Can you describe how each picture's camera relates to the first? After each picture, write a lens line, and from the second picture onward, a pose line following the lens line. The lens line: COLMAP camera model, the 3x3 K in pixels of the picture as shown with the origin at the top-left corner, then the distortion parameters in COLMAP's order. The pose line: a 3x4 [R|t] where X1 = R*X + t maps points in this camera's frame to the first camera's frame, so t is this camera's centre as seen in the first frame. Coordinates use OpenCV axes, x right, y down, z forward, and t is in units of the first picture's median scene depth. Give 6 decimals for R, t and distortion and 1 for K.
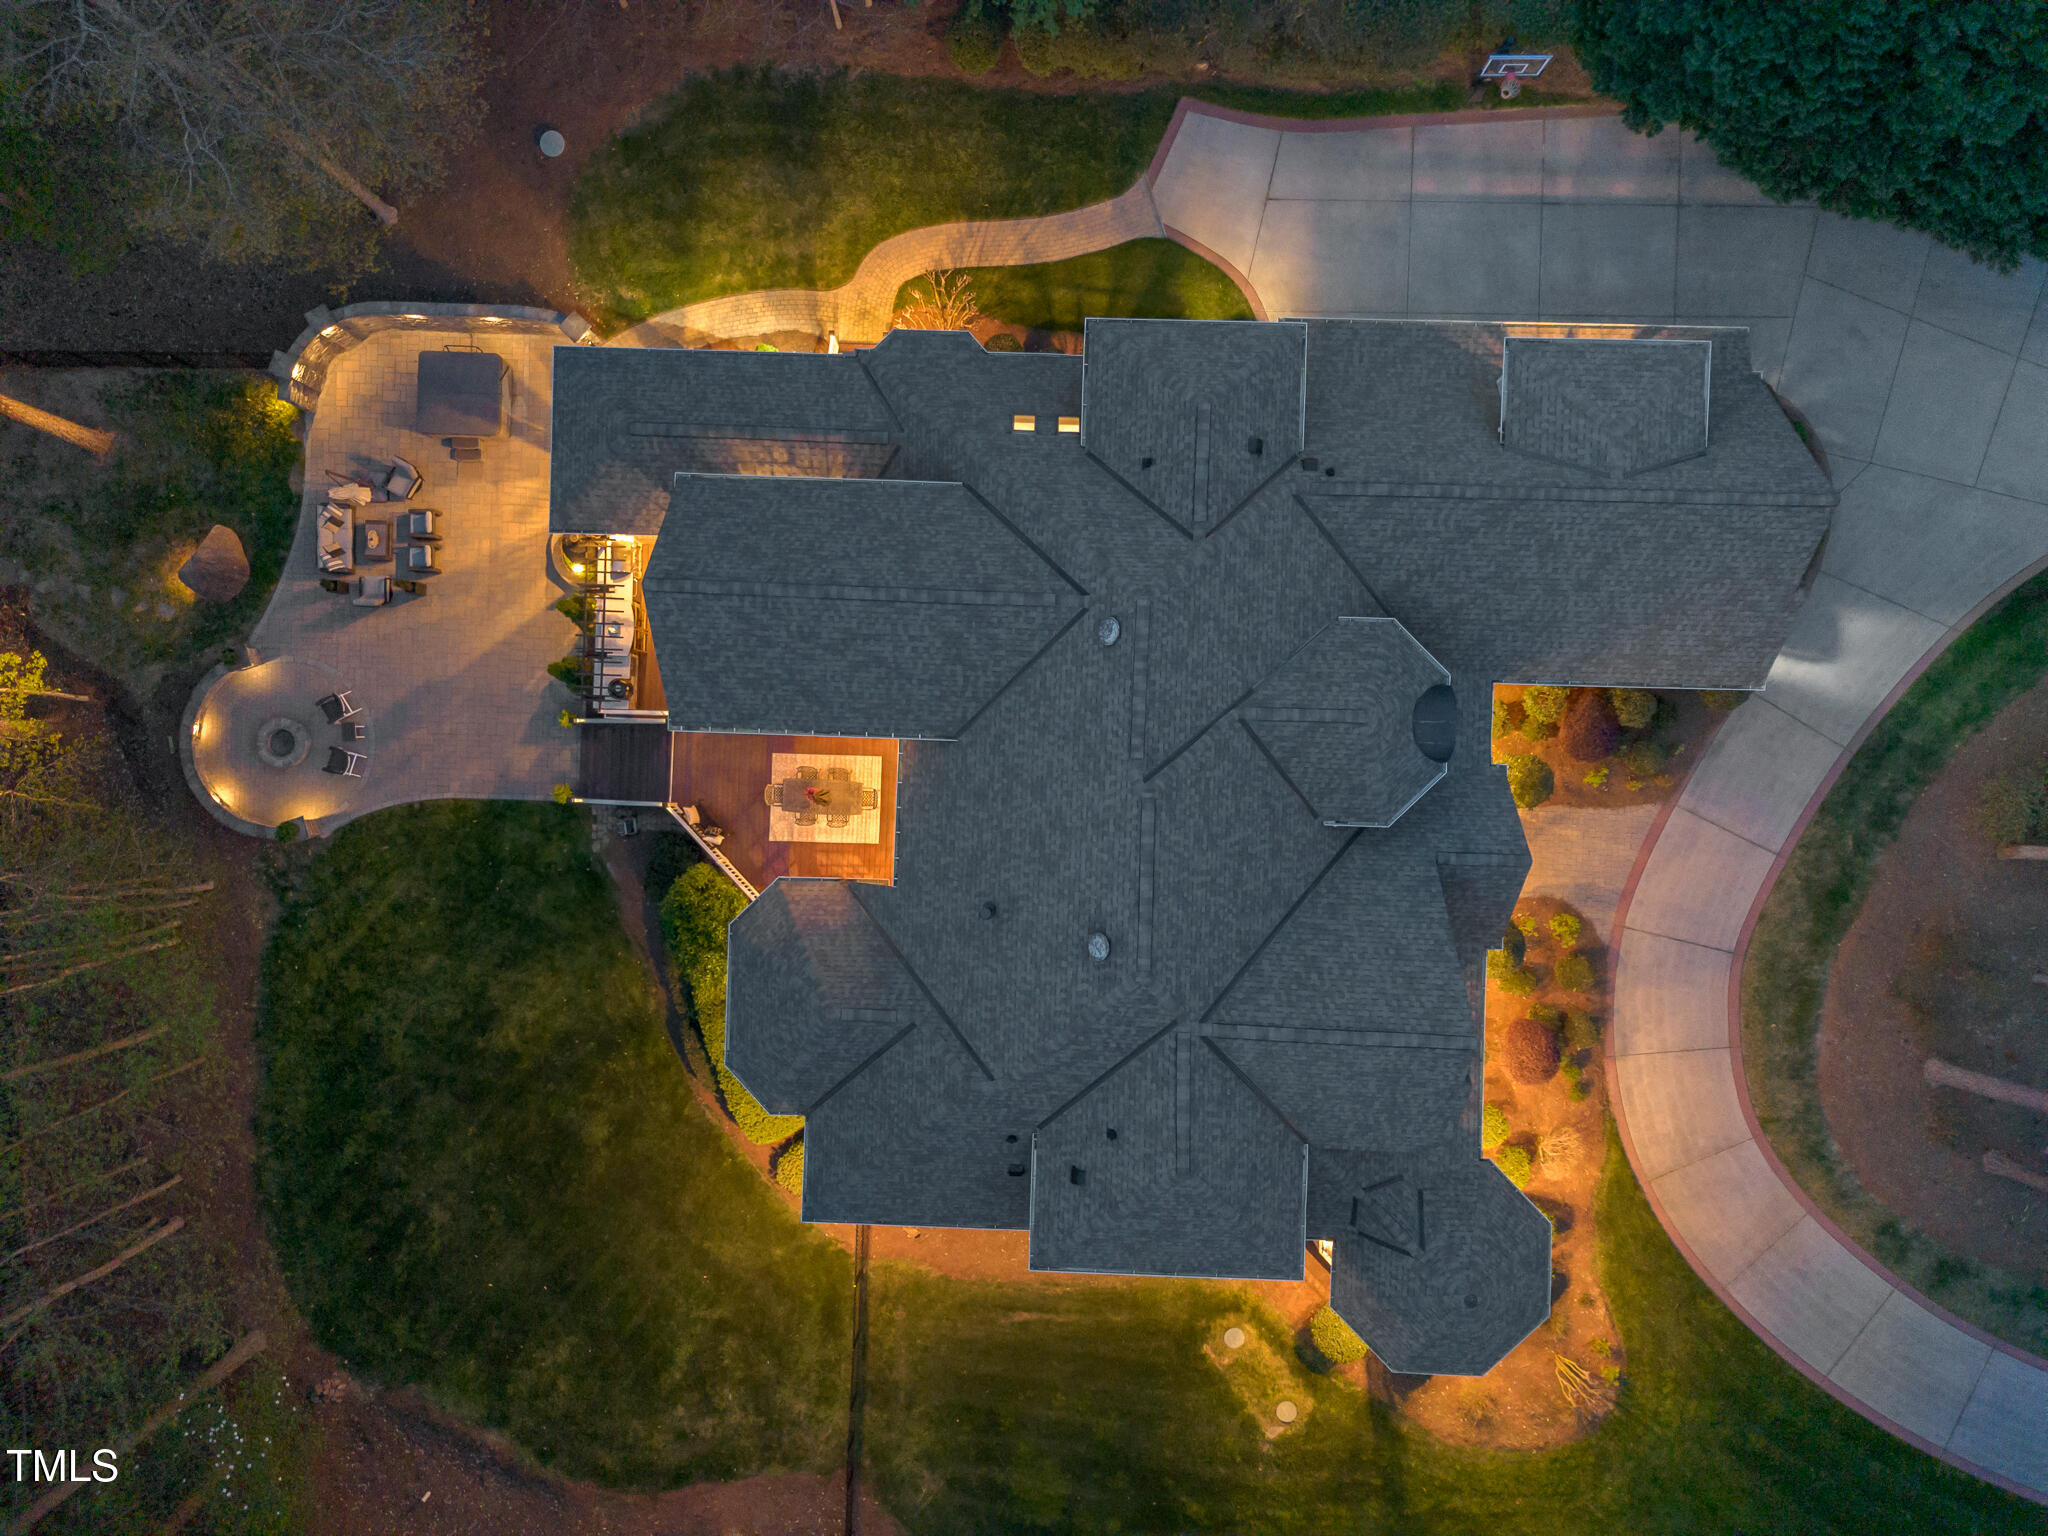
lens RADIAL K [[1434.9, 0, 1024.0], [0, 1434.9, 768.0], [0, 0, 1]] dist [0.066402, -0.000164]
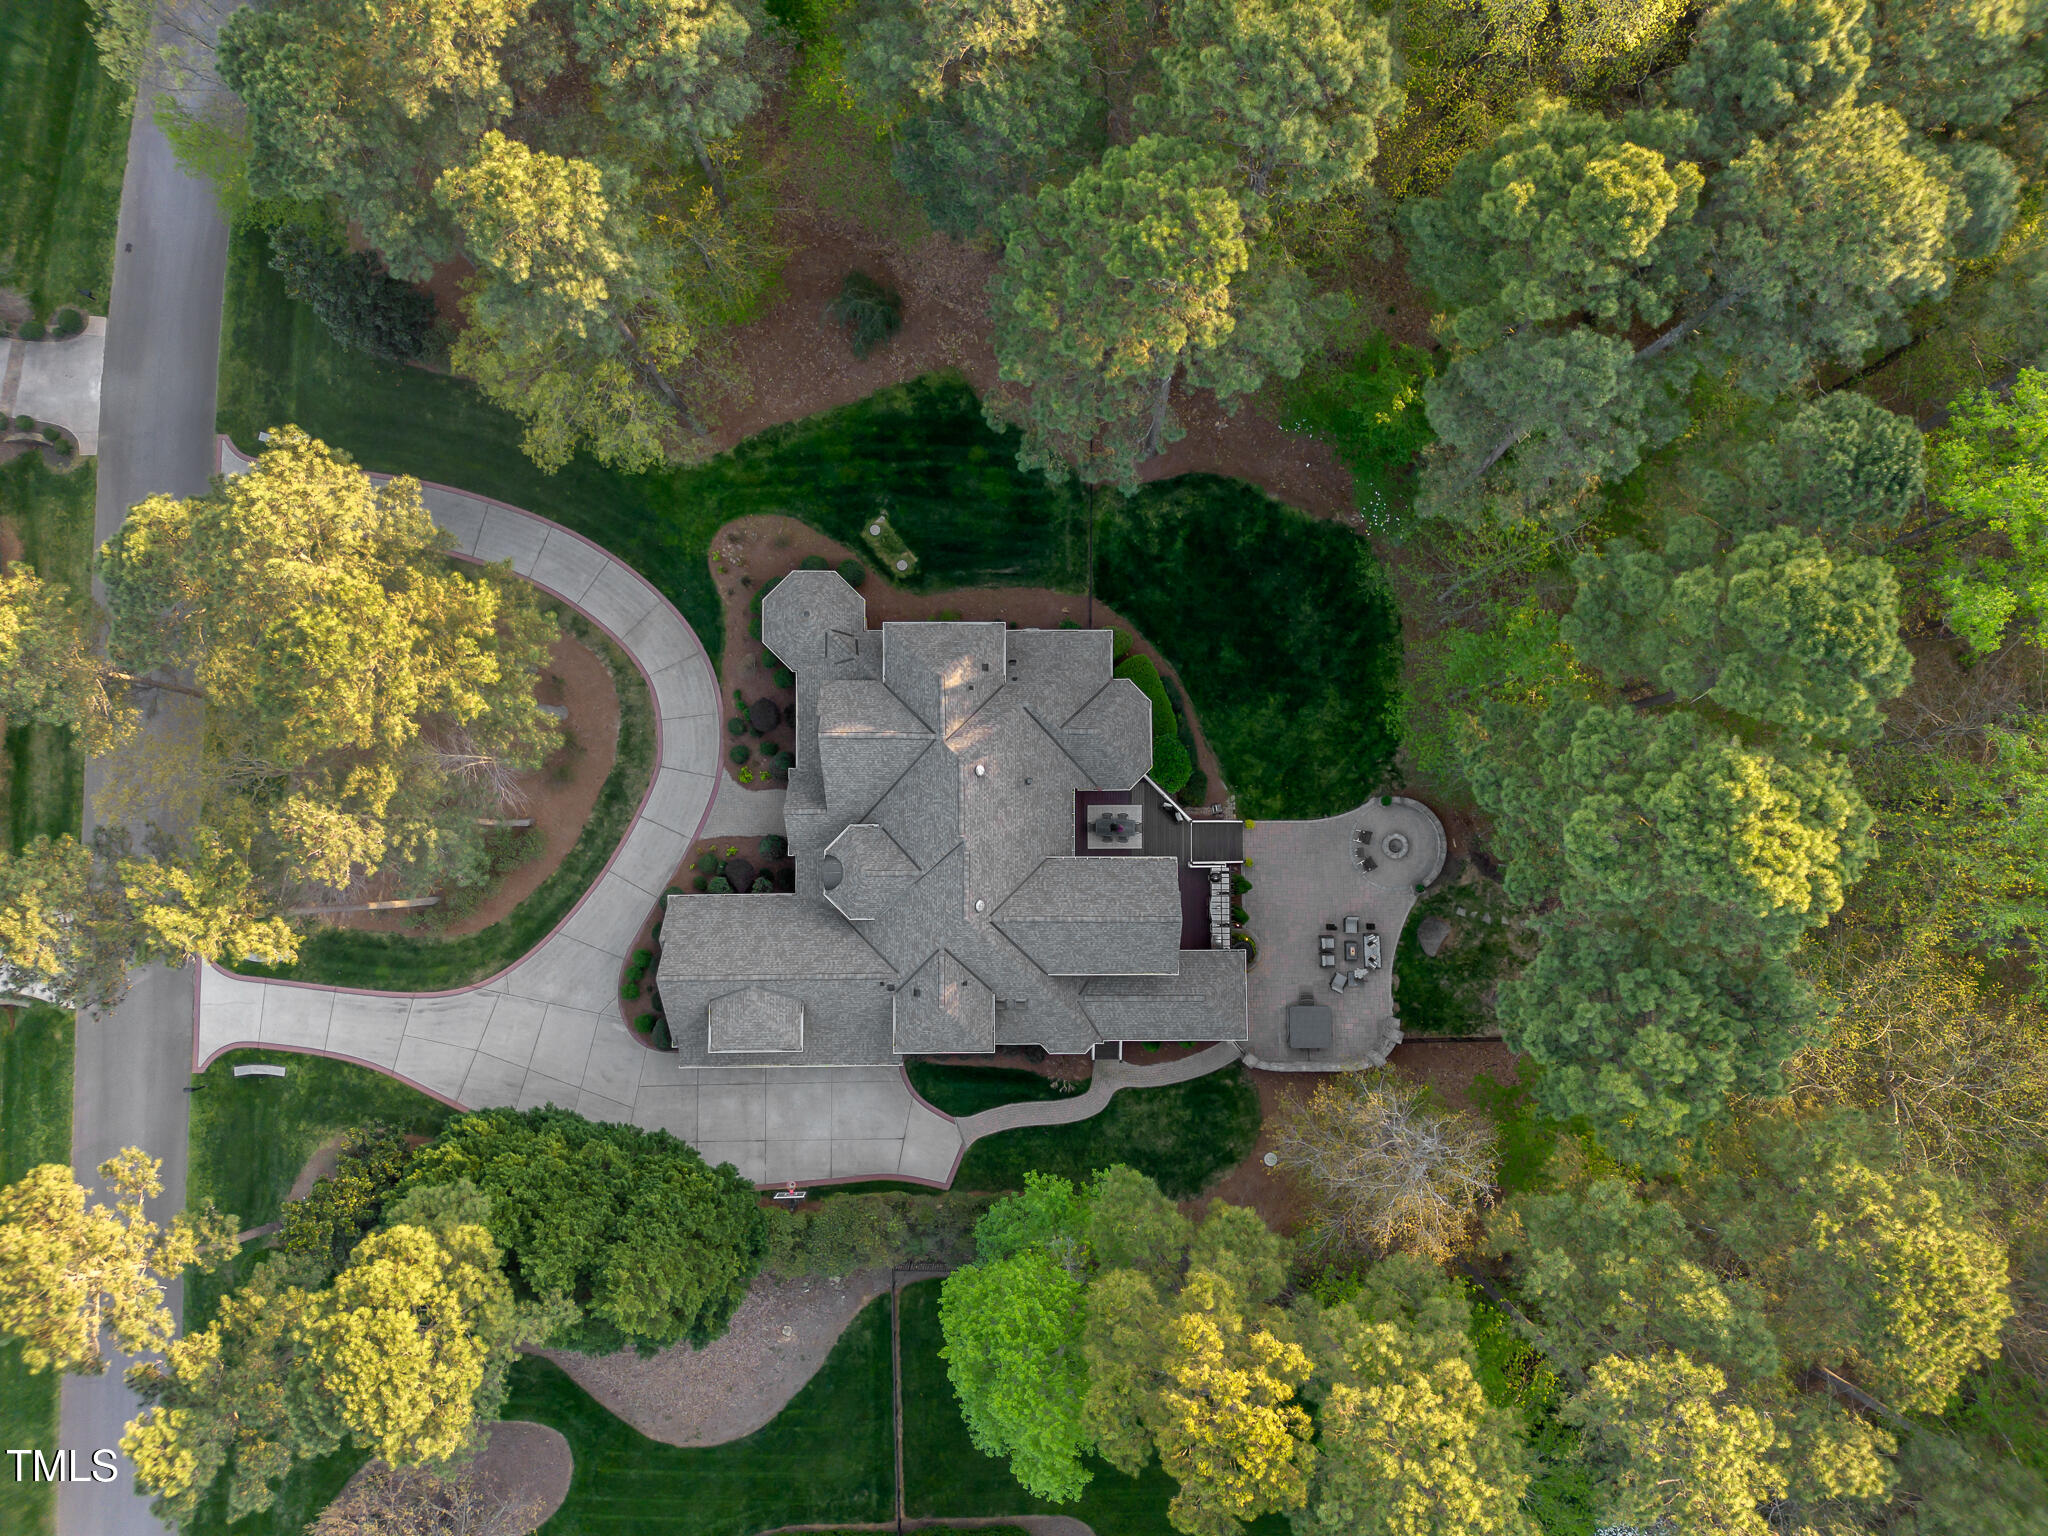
lens RADIAL K [[1434.9, 0, 1024.0], [0, 1434.9, 768.0], [0, 0, 1]] dist [0.066402, -0.000164]
pose [[-0.999356, 0.035767, 0.002797, -0.018780], [-0.035544, -0.997672, 0.058197, -0.008108], [0.004872, 0.058060, 0.998301, -0.969242]]
